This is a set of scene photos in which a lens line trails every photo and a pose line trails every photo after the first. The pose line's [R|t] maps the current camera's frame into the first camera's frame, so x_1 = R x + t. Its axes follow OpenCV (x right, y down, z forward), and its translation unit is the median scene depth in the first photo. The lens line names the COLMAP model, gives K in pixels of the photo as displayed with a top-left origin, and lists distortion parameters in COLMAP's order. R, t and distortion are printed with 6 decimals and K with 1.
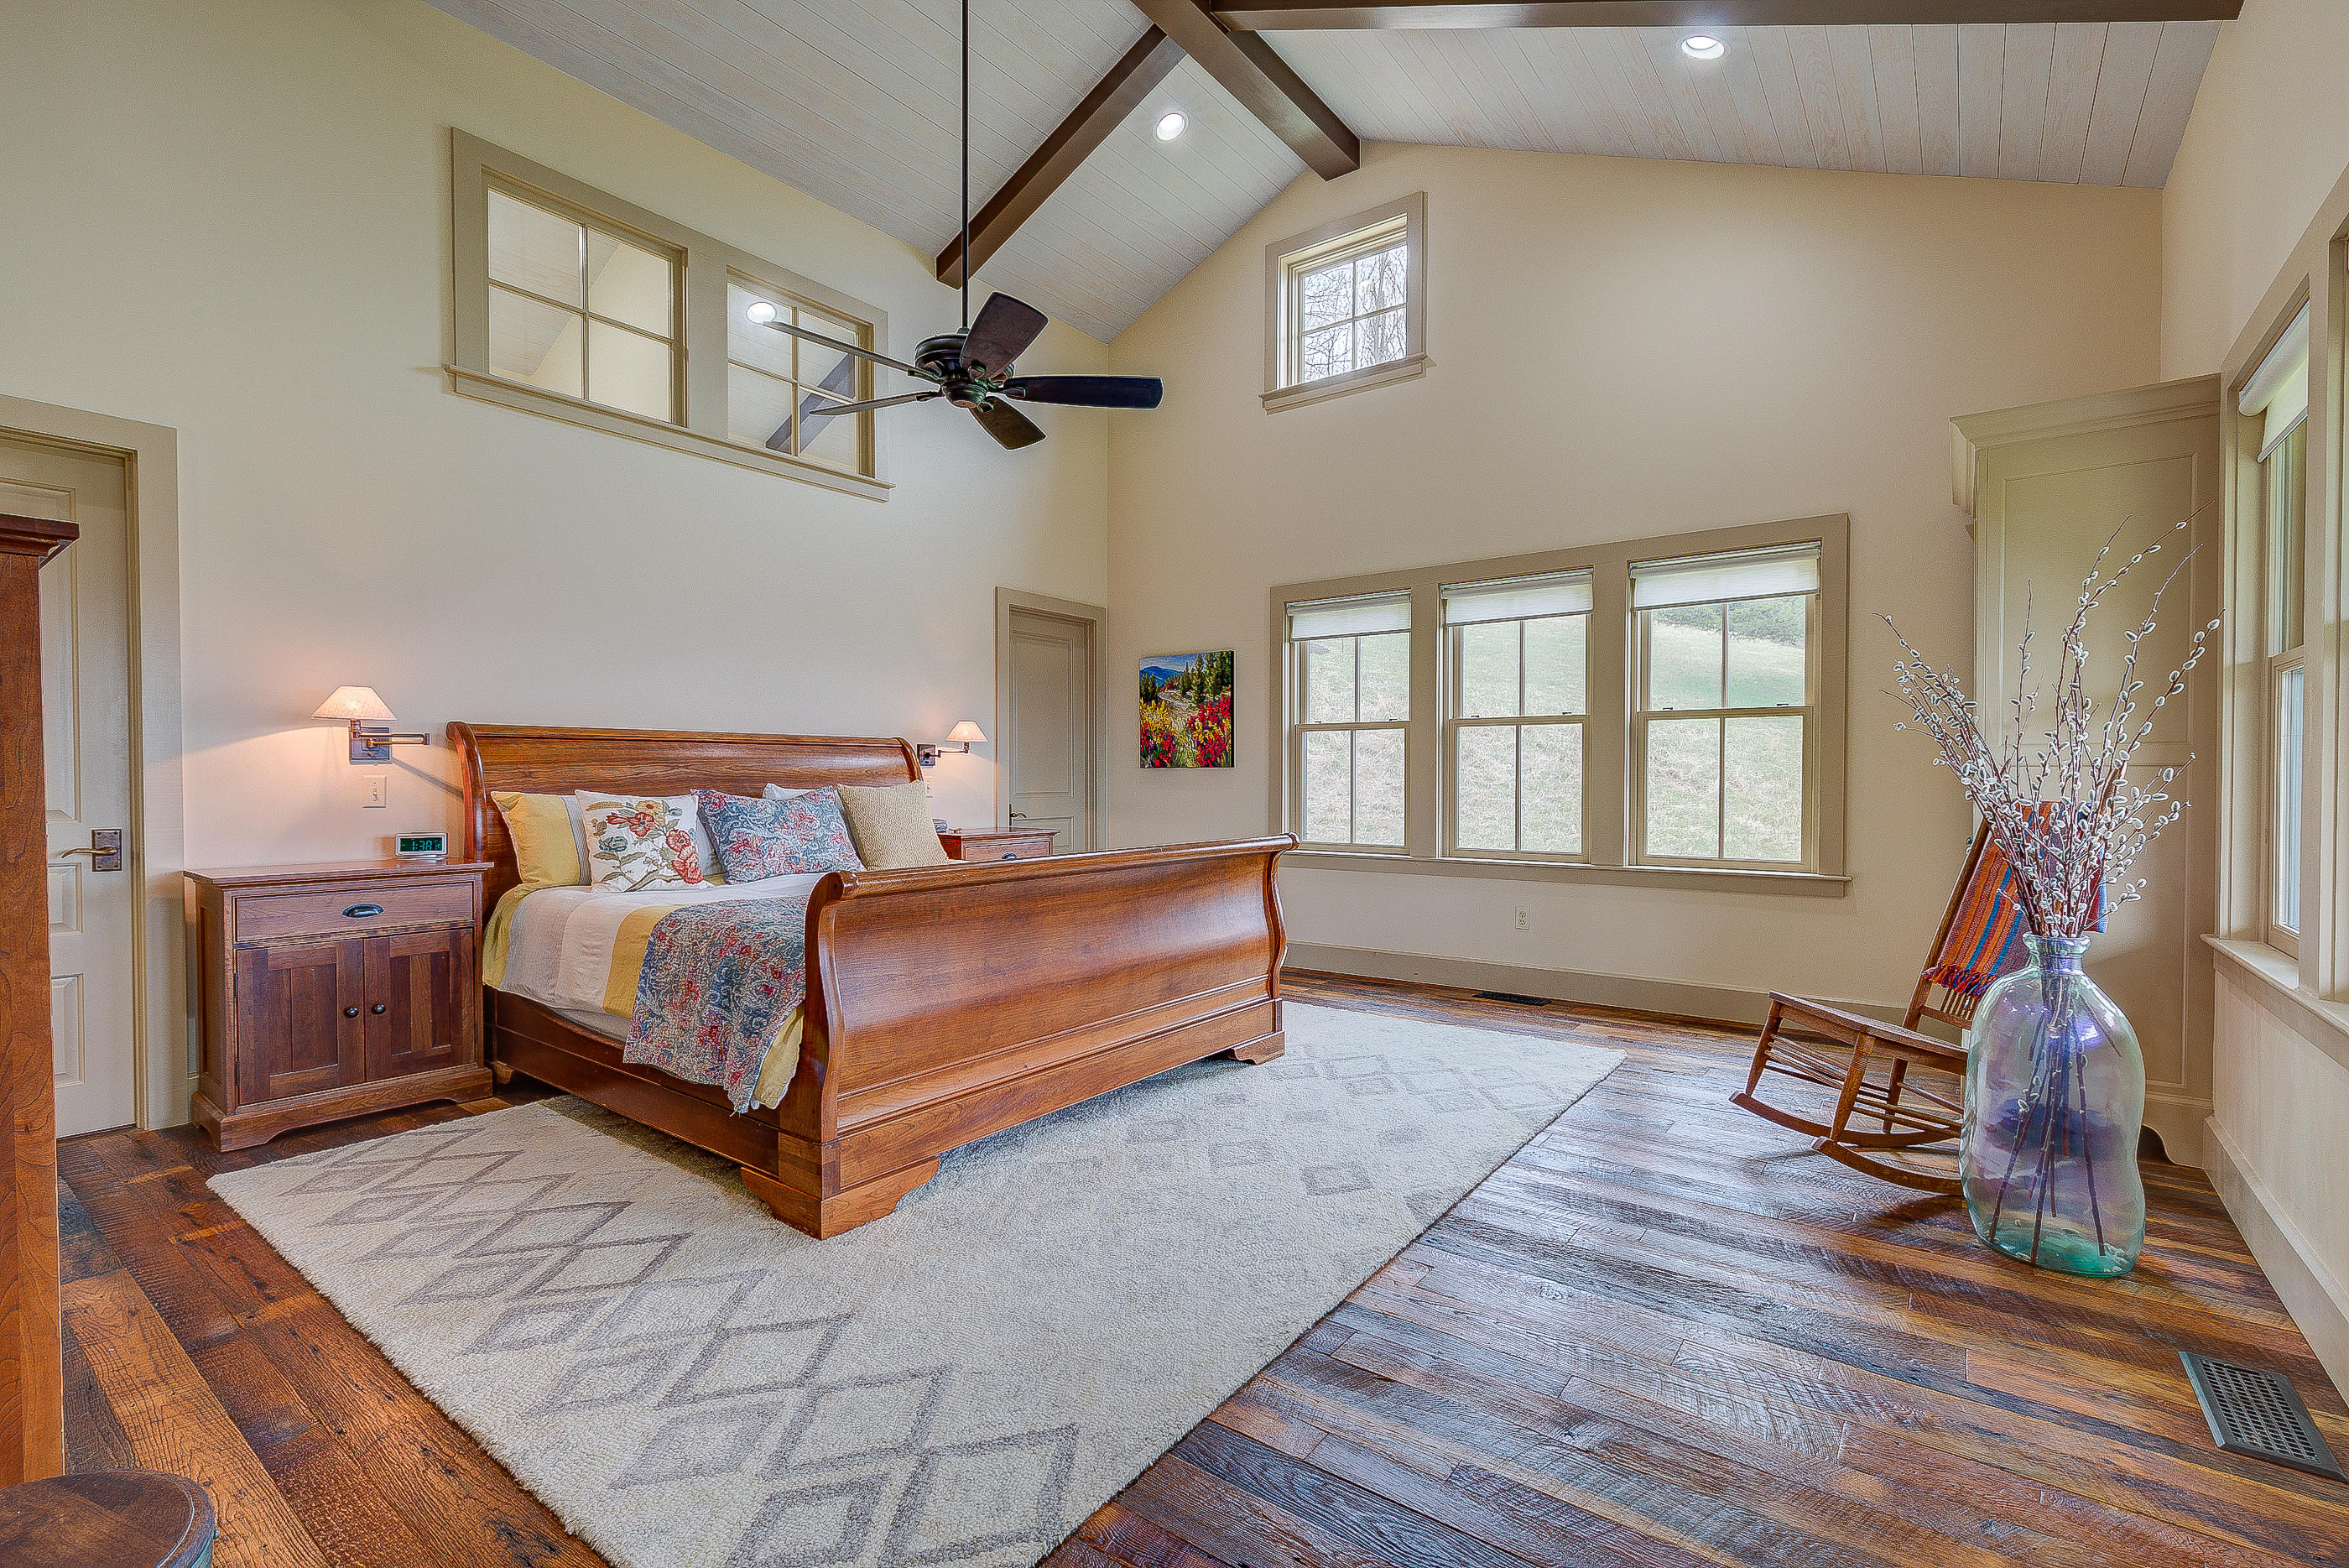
lens RADIAL K [[1052.3, 0, 1177.3], [0, 1052.3, 793.1], [0, 0, 1]] dist [-0.012595, 0.005702]
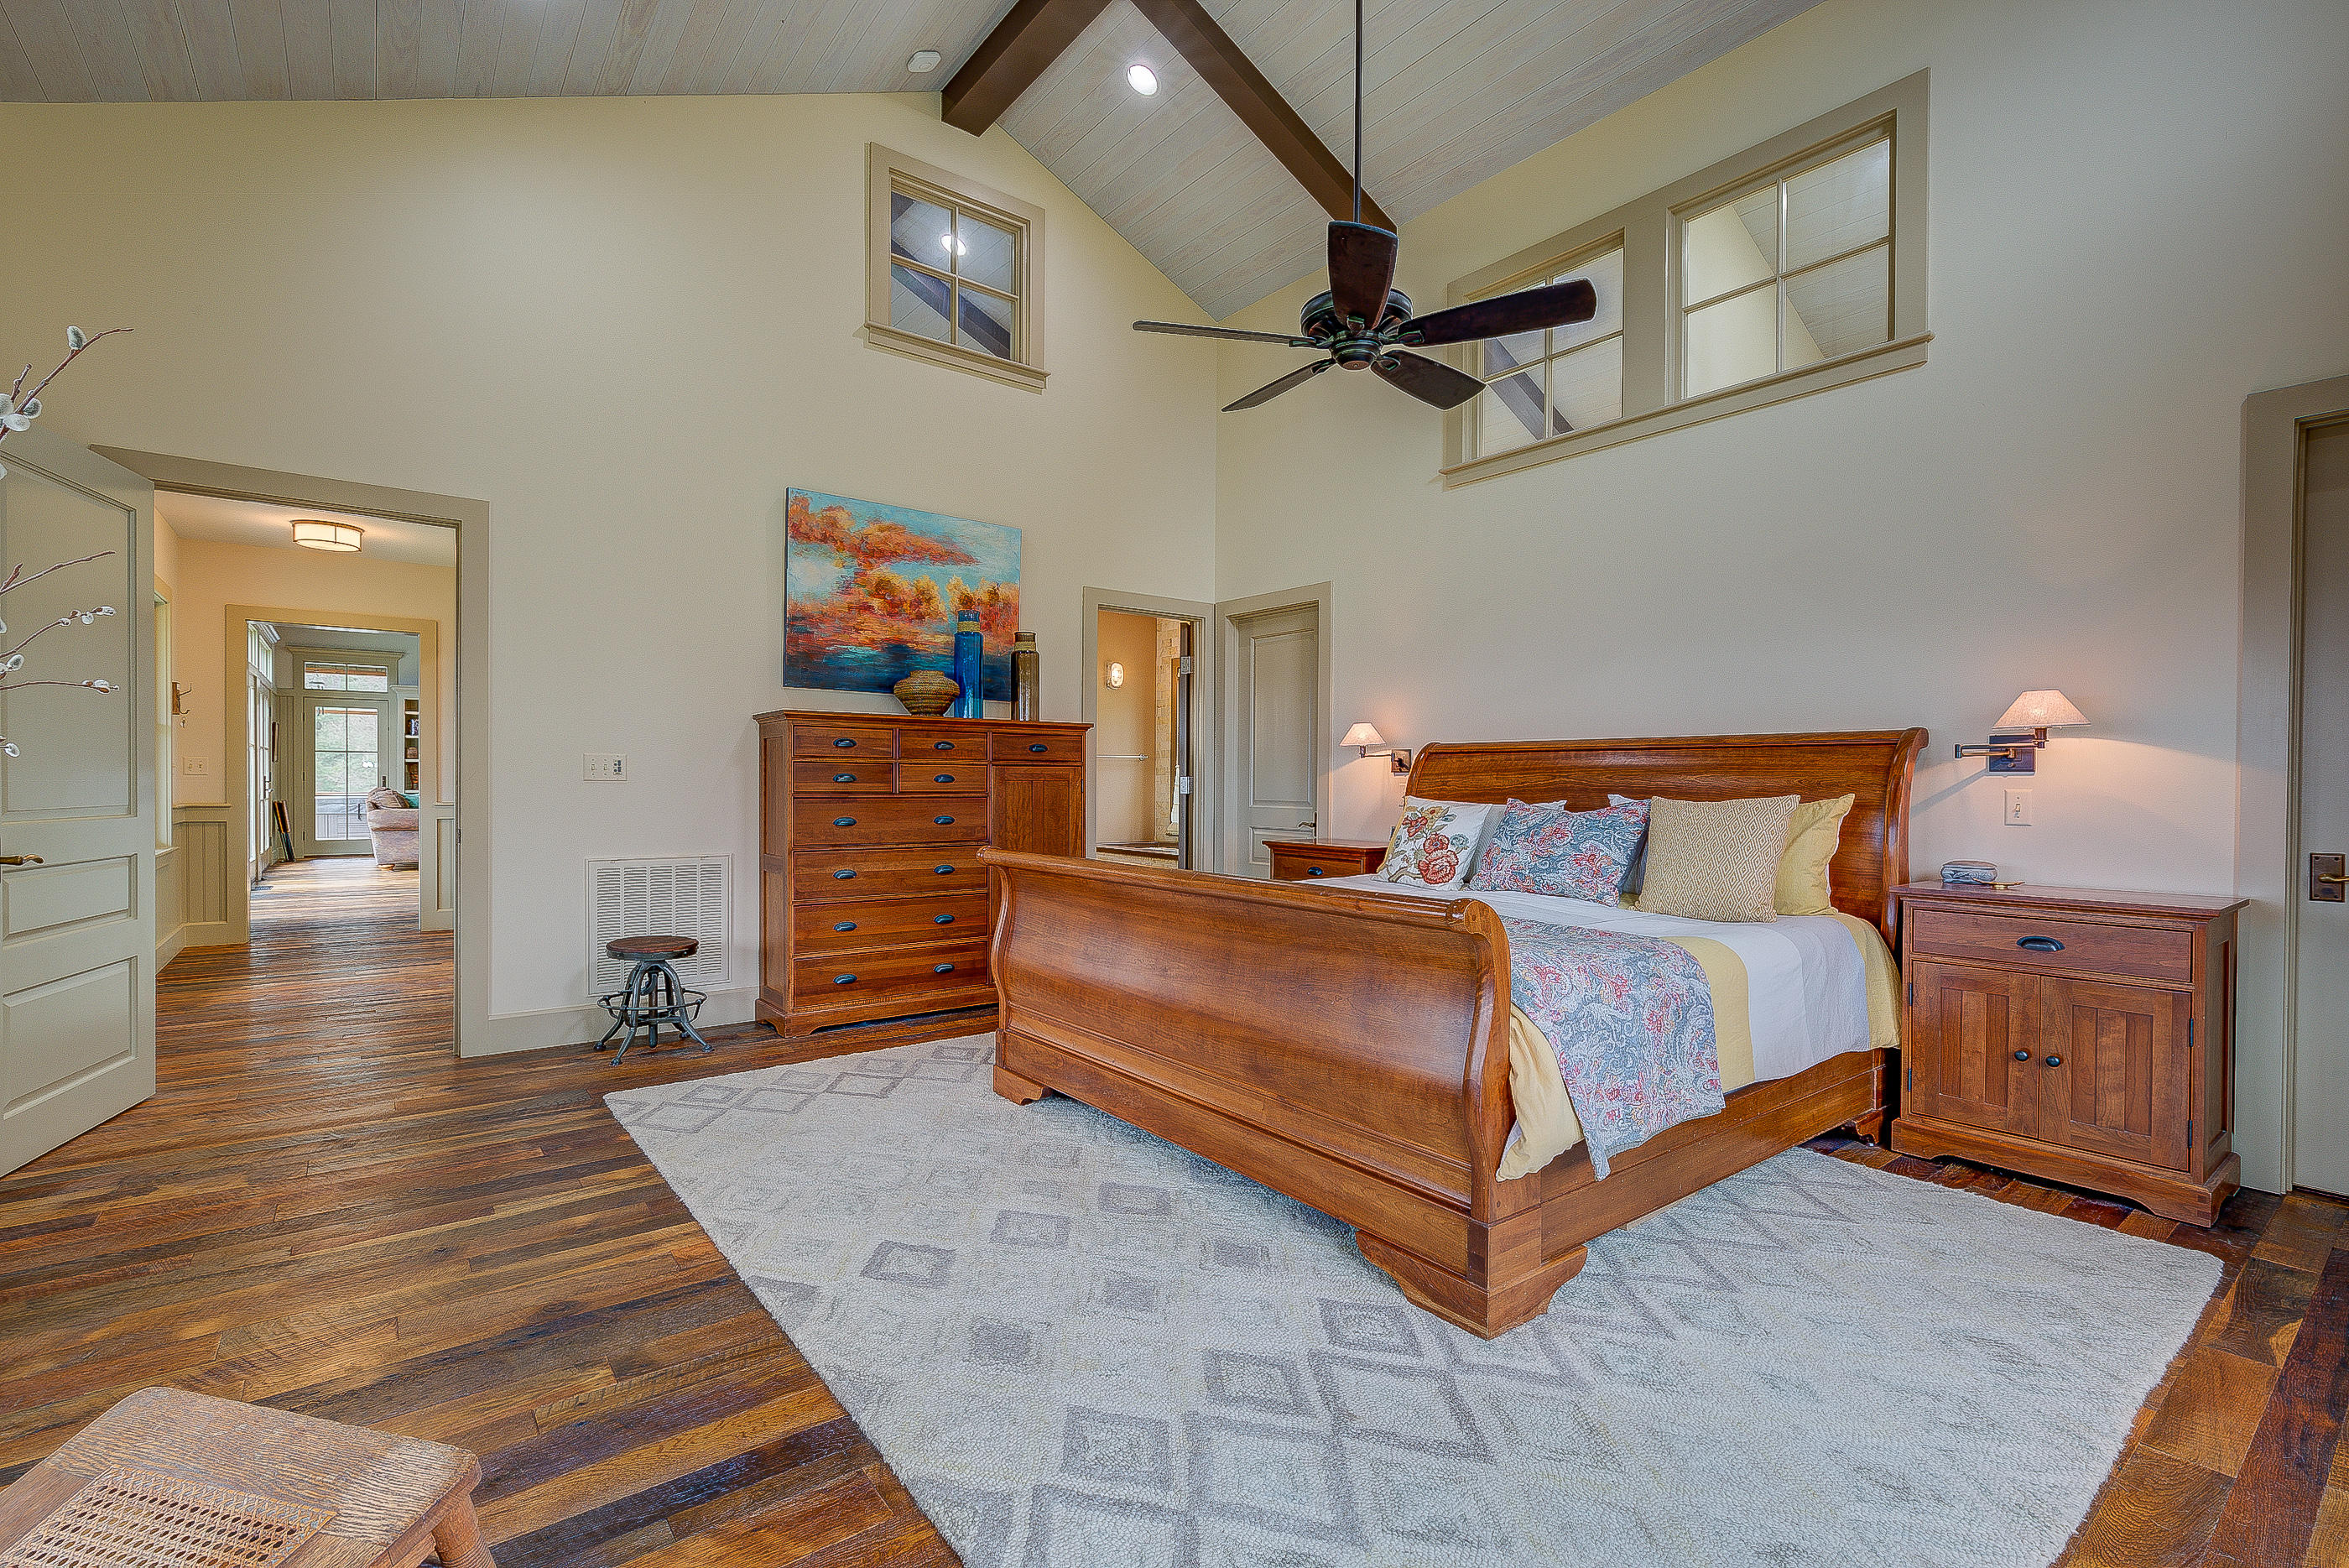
lens RADIAL K [[1052.3, 0, 1177.3], [0, 1052.3, 793.1], [0, 0, 1]] dist [-0.012595, 0.005702]
pose [[-0.262849, 0.008086, -0.964803, 0.769974], [-0.025560, 0.999556, 0.015341, -0.020582], [0.964498, 0.028693, -0.262526, 1.214933]]
